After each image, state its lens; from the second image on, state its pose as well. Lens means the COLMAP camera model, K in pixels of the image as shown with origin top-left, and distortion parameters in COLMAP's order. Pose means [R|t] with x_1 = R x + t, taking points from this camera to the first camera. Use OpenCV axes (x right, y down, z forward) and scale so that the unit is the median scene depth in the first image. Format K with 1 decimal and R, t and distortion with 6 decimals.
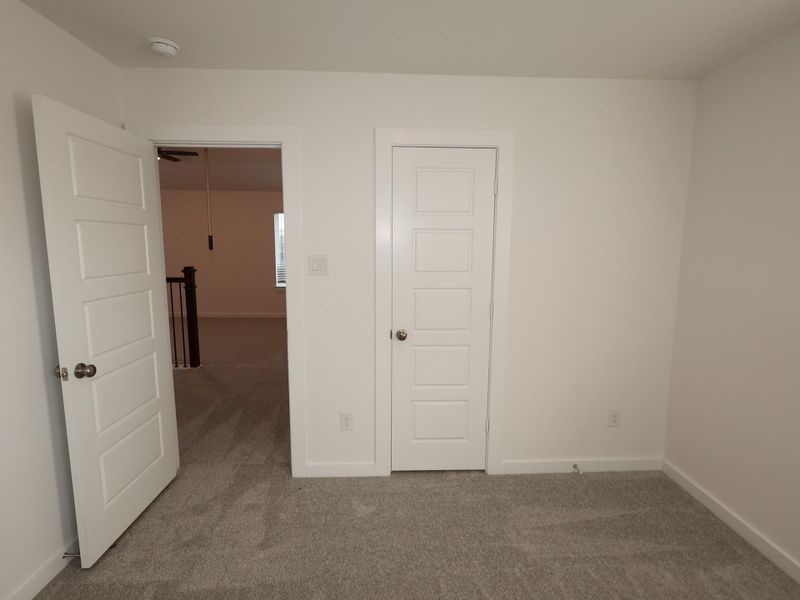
lens RADIAL K [[453.7, 0, 400.0], [0, 453.7, 300.0], [0, 0, 1]] dist [-0.000490, 0.001137]
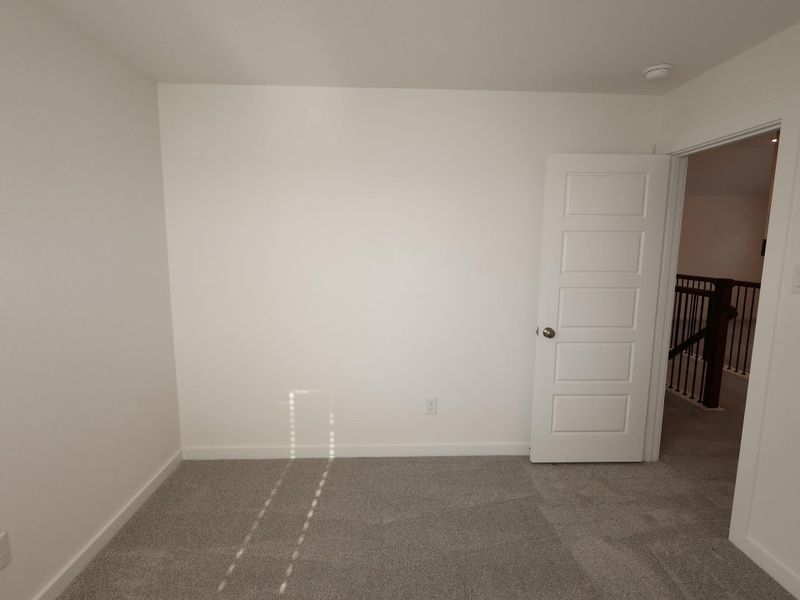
lens RADIAL K [[463.8, 0, 400.0], [0, 463.8, 300.0], [0, 0, 1]] dist [0.033908, 0.000466]
pose [[-0.047127, 0.120038, -0.991650, 0.663957], [-0.142714, 0.981759, 0.125624, -0.055962], [0.988641, 0.147442, -0.029136, 0.446069]]
